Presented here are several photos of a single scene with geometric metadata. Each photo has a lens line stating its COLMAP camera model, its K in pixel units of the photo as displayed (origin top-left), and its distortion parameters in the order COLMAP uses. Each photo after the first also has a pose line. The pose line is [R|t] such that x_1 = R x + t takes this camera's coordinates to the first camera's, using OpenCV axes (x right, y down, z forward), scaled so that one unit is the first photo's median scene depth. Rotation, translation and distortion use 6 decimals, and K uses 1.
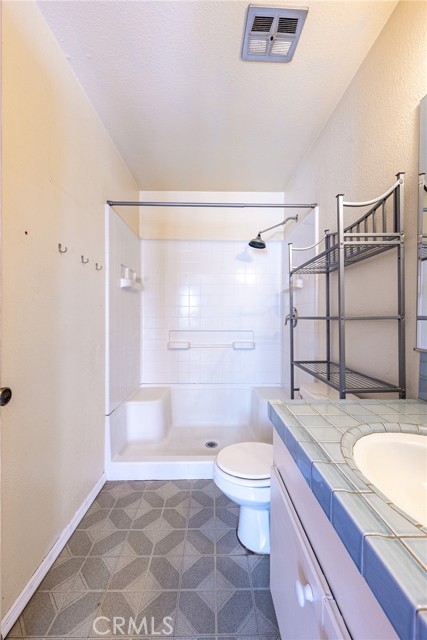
lens RADIAL K [[250.7, 0, 214.9], [0, 250.7, 317.6], [0, 0, 1]] dist [-0.001038, -0.000758]
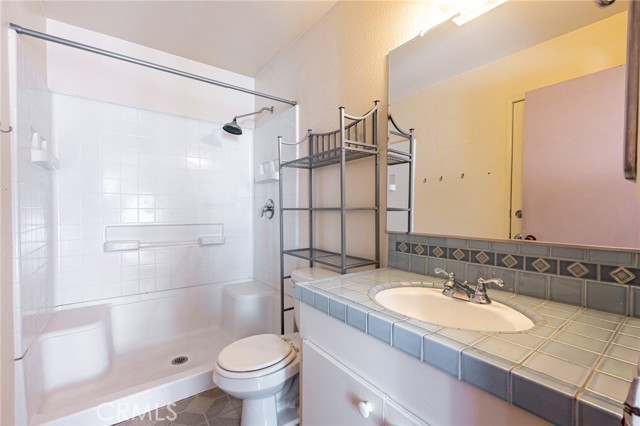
lens RADIAL K [[273.0, 0, 323.0], [0, 273.0, 214.0], [0, 0, 1]] dist [-0.007646, 0.000607]
pose [[0.816129, -0.007914, 0.577815, -0.225778], [-0.001202, 0.999881, 0.015393, 0.004393], [-0.577868, -0.013257, 0.816022, -0.020785]]
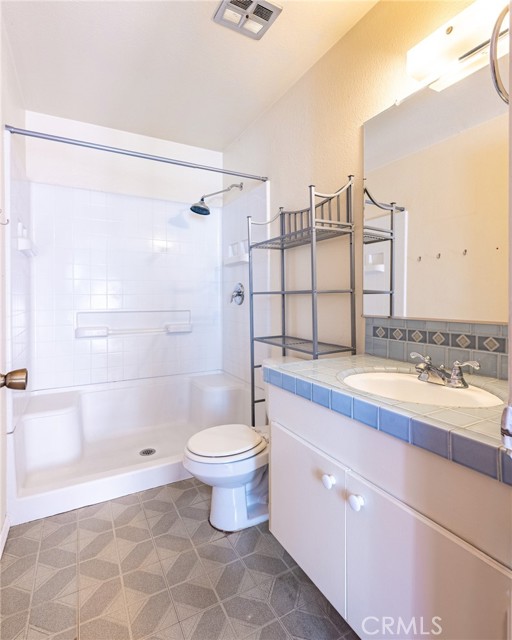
lens RADIAL K [[327.1, 0, 258.6], [0, 327.1, 296.2], [0, 0, 1]] dist [-0.005574, -0.001313]
pose [[0.887462, -0.004247, 0.460862, -0.278305], [0.006234, 0.999977, -0.002789, 0.018333], [-0.460839, 0.005348, 0.887467, -0.151811]]
